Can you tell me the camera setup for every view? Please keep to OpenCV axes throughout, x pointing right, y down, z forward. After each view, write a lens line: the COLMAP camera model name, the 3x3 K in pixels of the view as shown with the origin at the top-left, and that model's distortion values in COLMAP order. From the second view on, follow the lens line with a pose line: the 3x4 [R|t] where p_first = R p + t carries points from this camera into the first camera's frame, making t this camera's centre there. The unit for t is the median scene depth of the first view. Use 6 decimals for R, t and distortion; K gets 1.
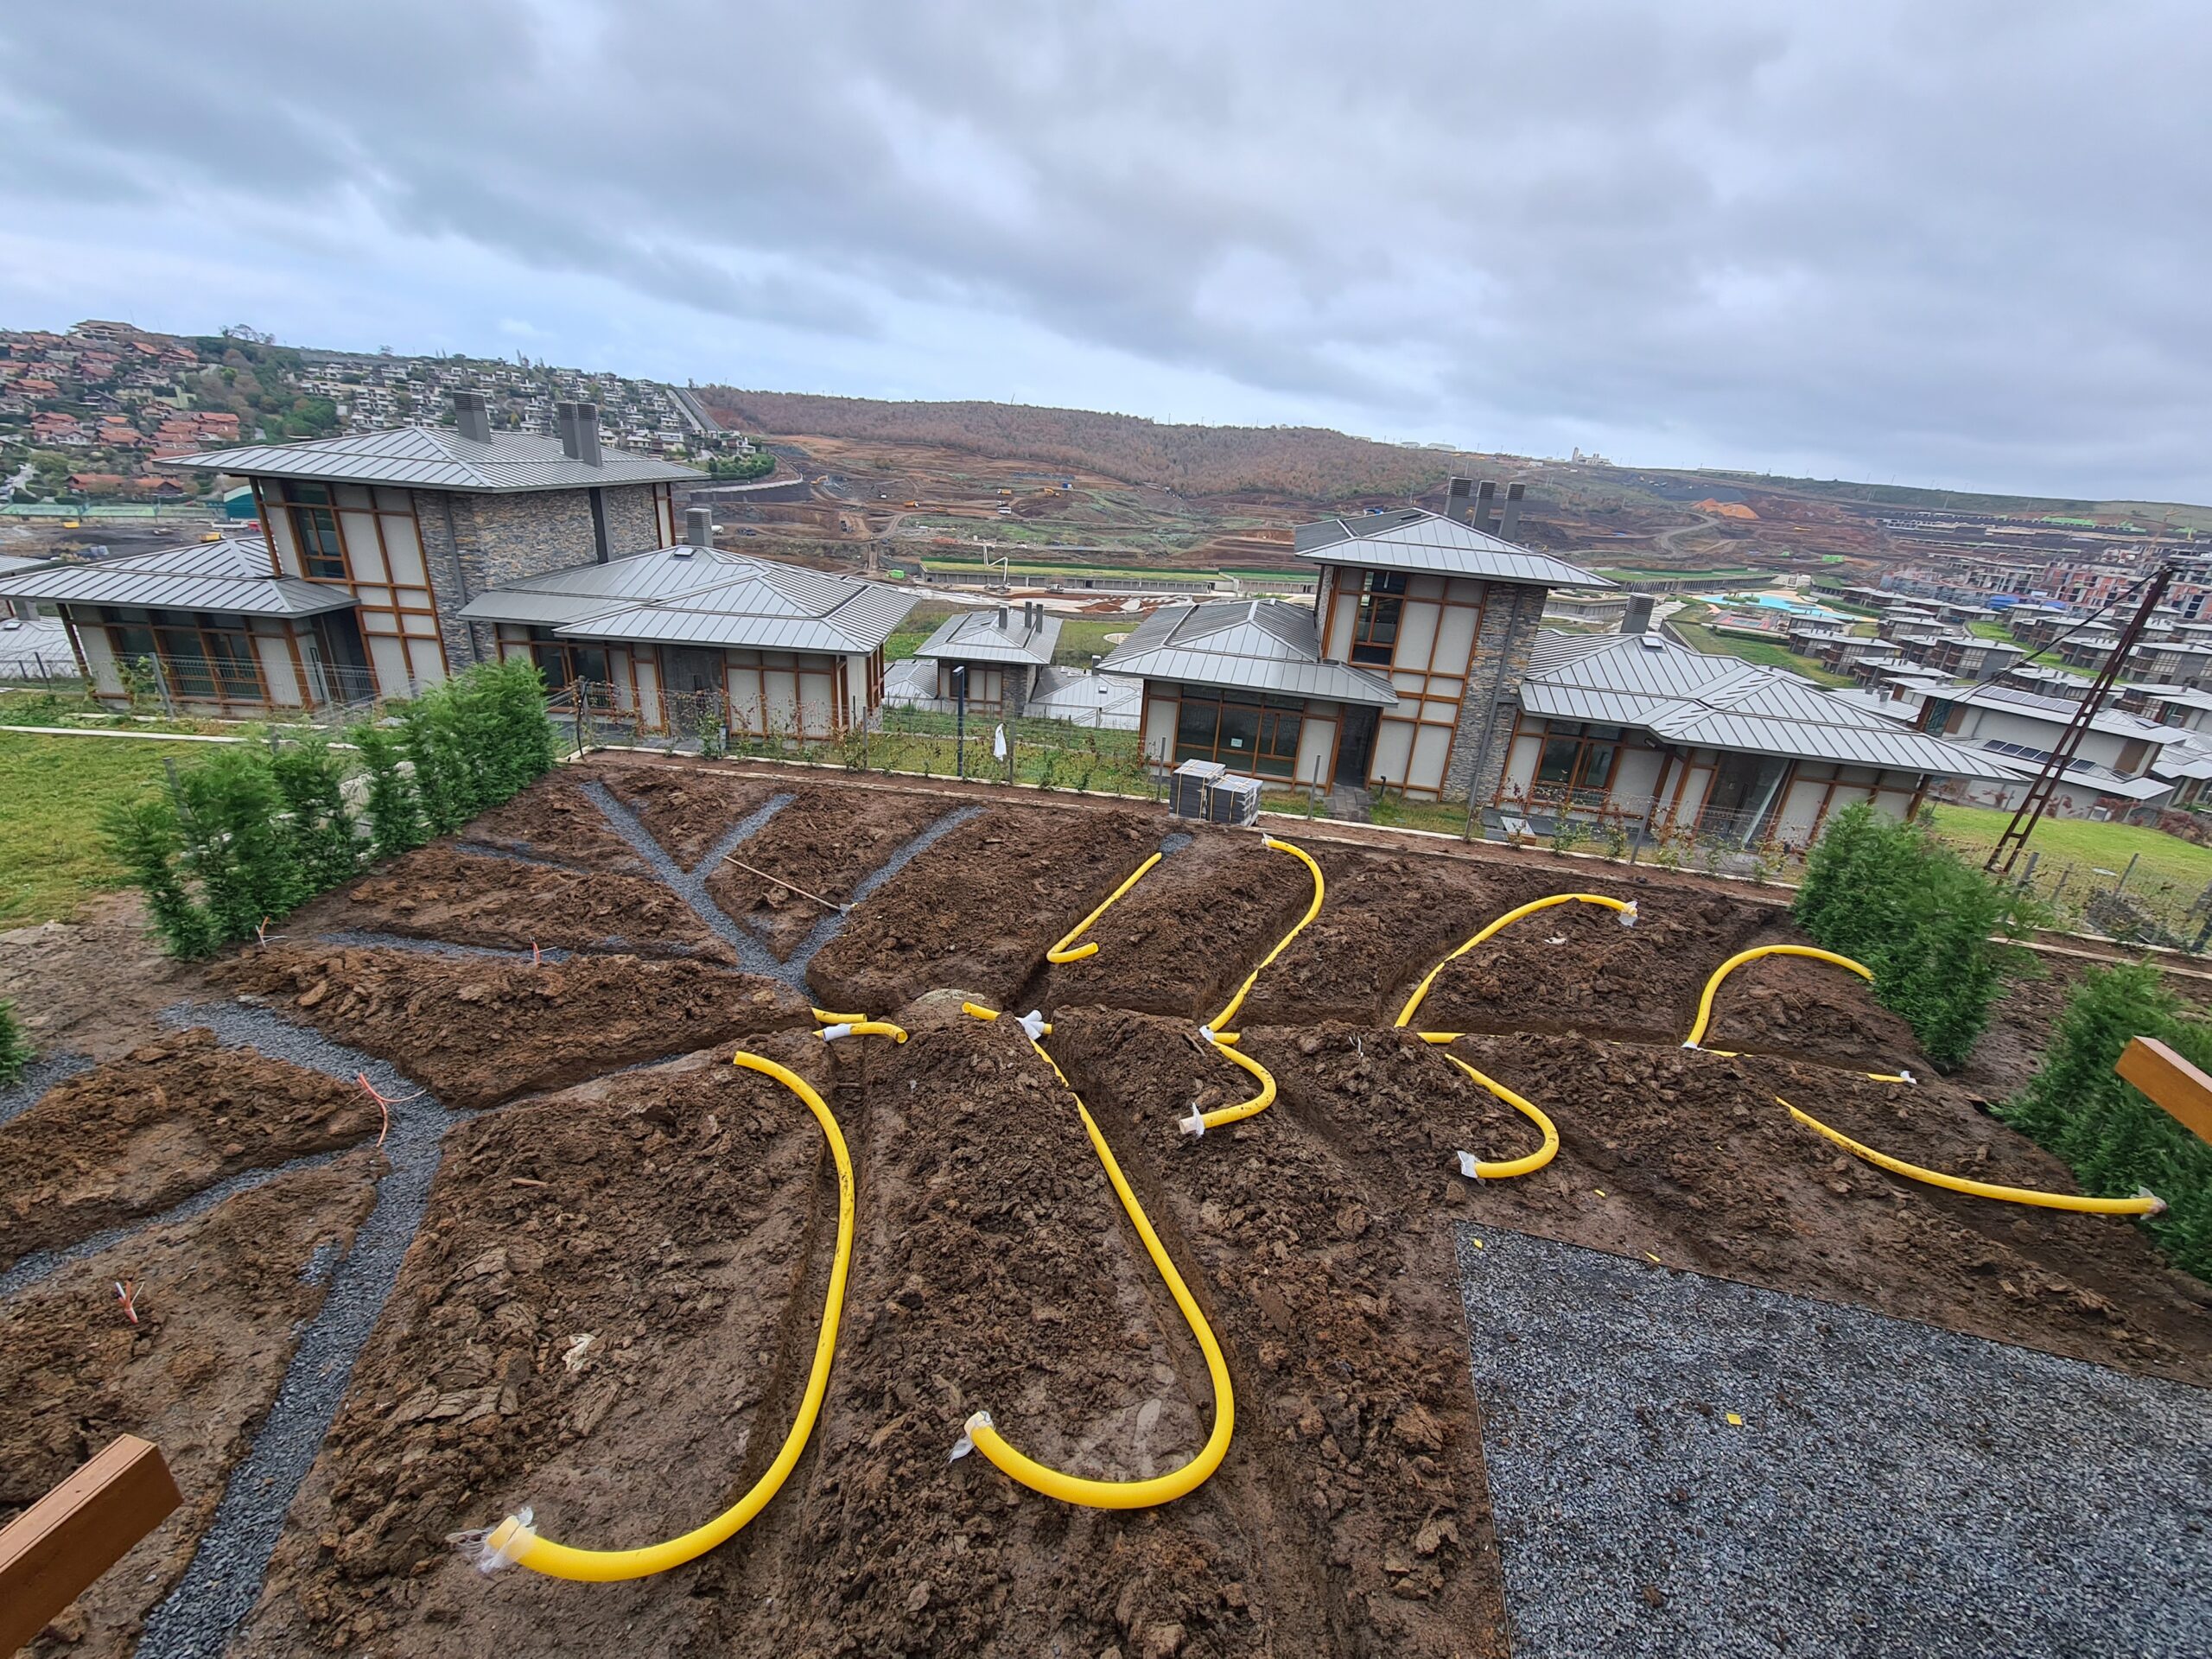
lens RADIAL K [[899.8, 0, 1121.2], [0, 899.8, 832.7], [0, 0, 1]] dist [0.002550, -0.000440]
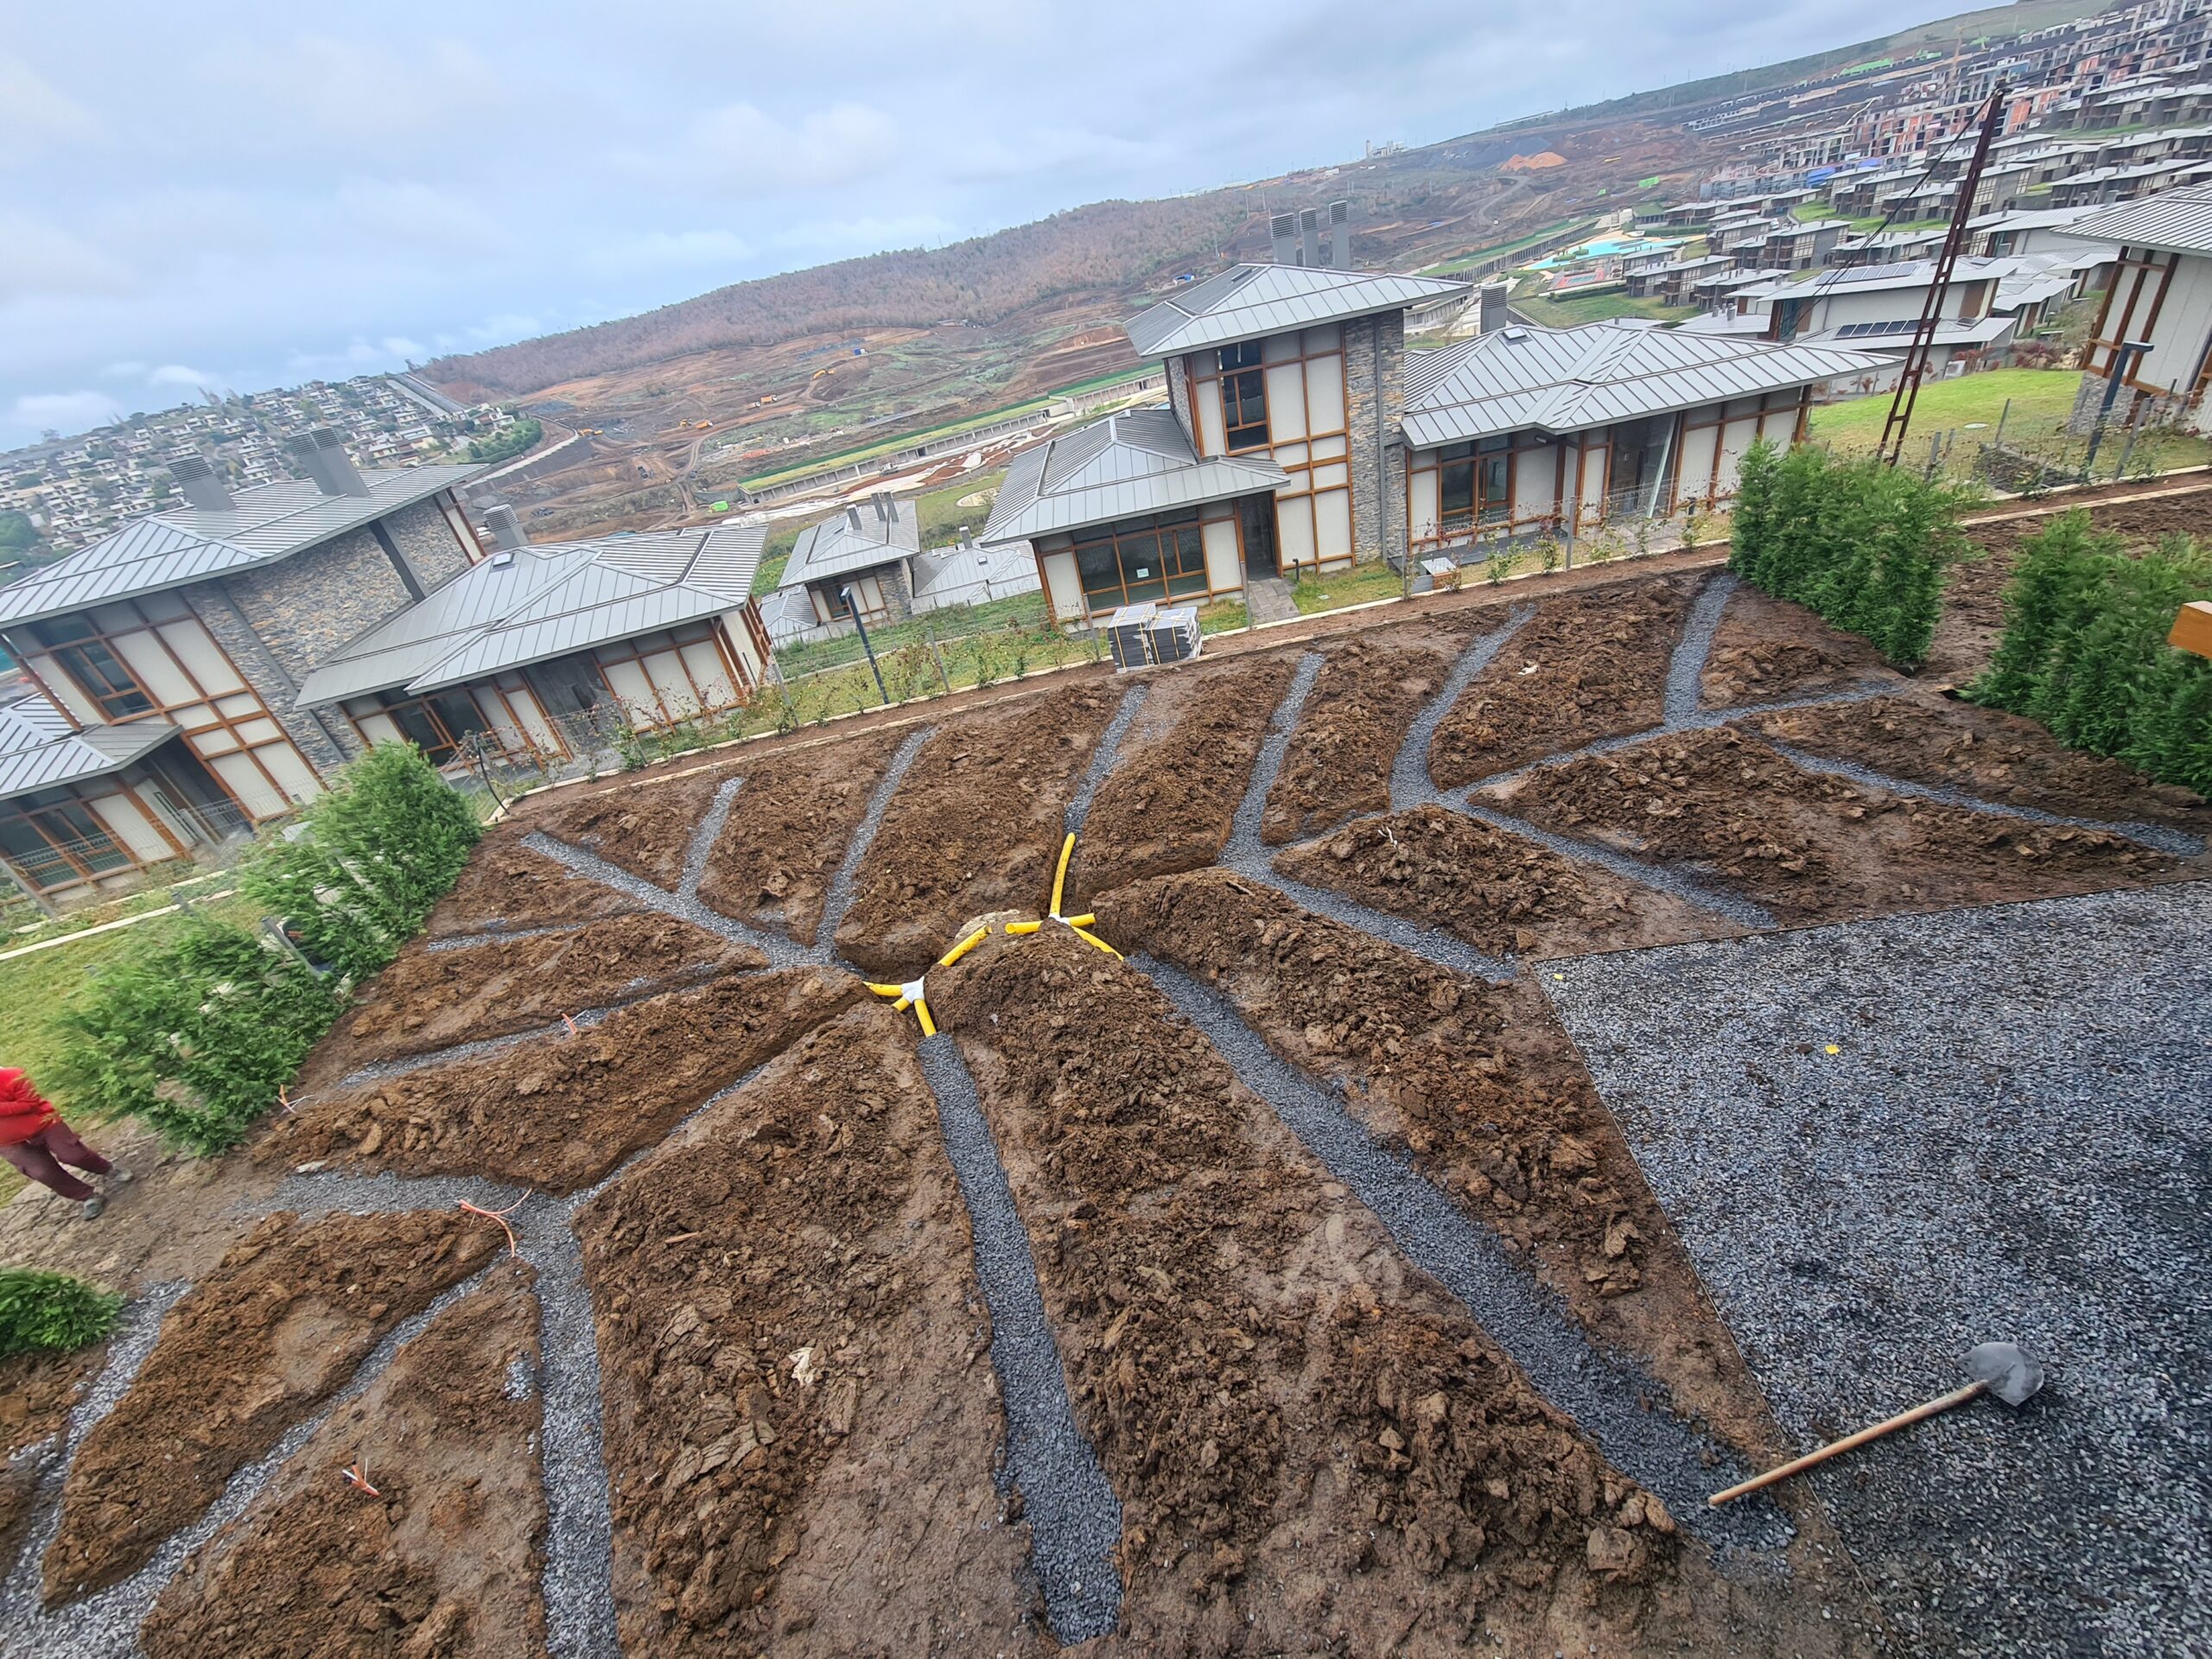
lens RADIAL K [[900.9, 0, 1120.9], [0, 900.9, 829.9], [0, 0, 1]] dist [0.002514, -0.000156]
pose [[0.944042, -0.327993, 0.034705, -0.019142], [0.318055, 0.933161, 0.167486, -0.012395], [-0.087320, -0.147076, 0.985263, 0.007237]]
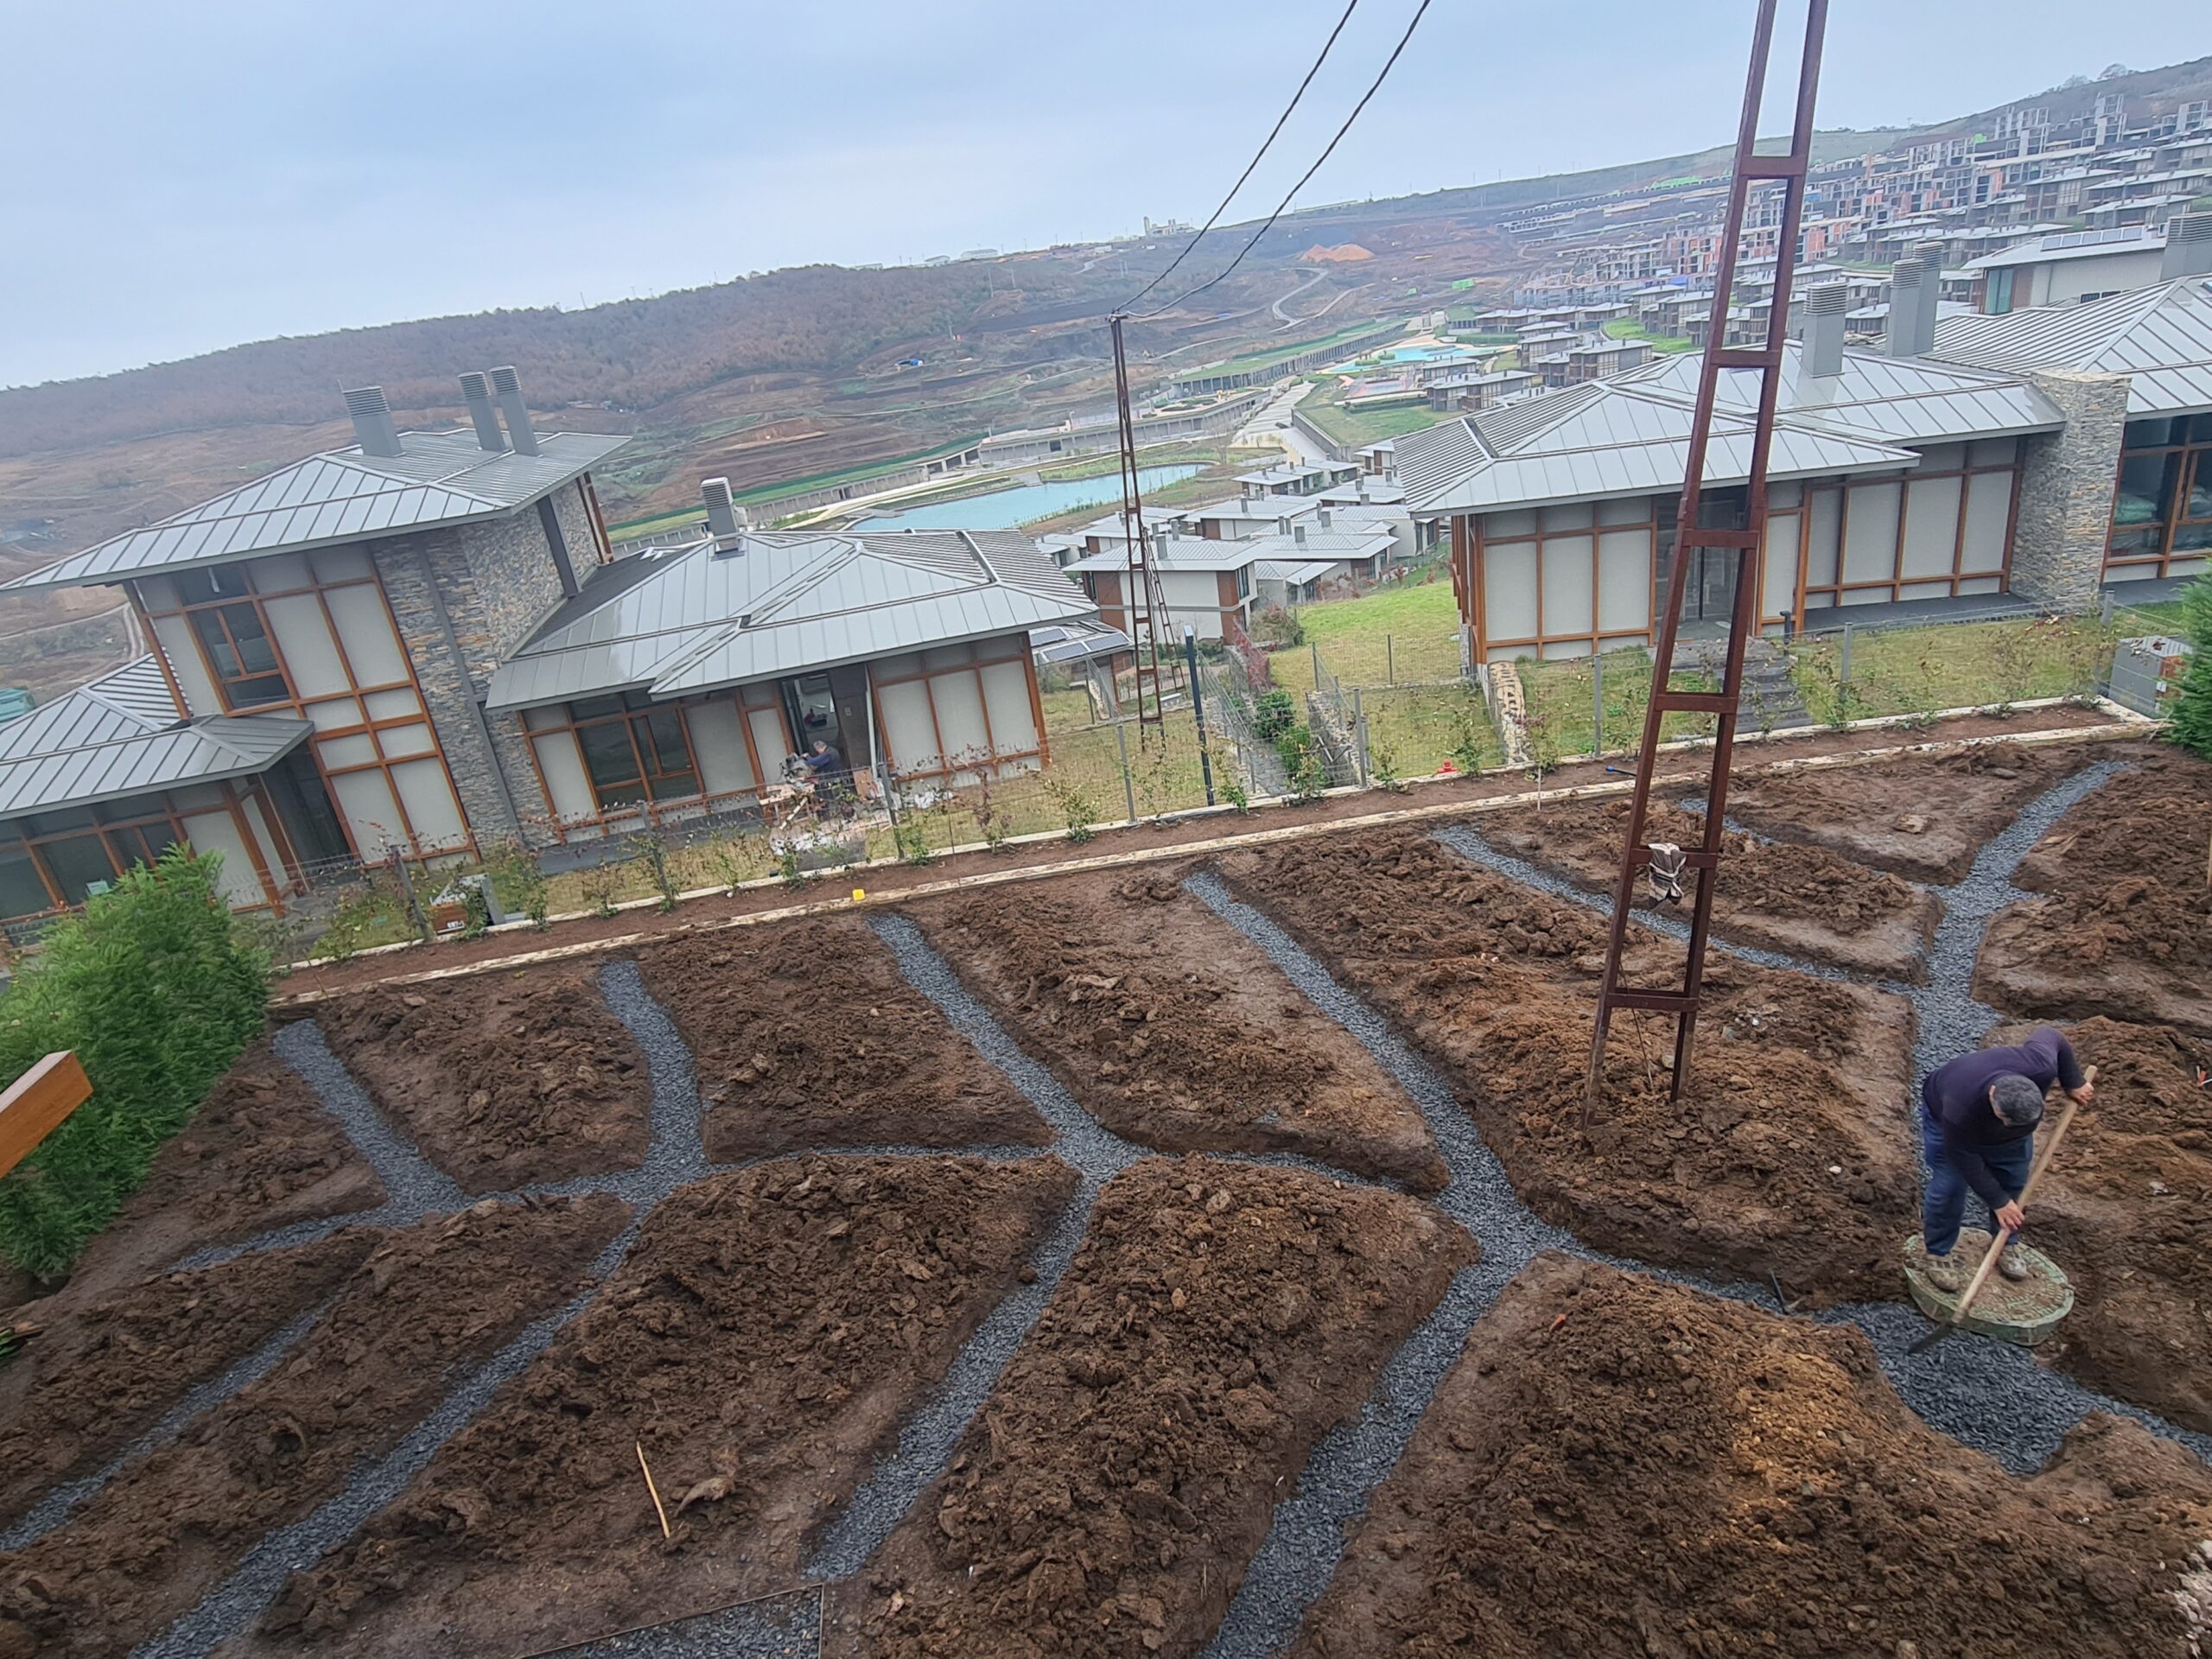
lens RADIAL K [[1285.5, 0, 1117.7], [0, 1285.5, 826.5], [0, 0, 1]] dist [0.004073, -0.001312]
pose [[0.898314, -0.338475, 0.280120, 0.562501], [0.340915, 0.939175, 0.041548, 0.068507], [-0.277145, 0.058174, 0.959065, -0.057975]]
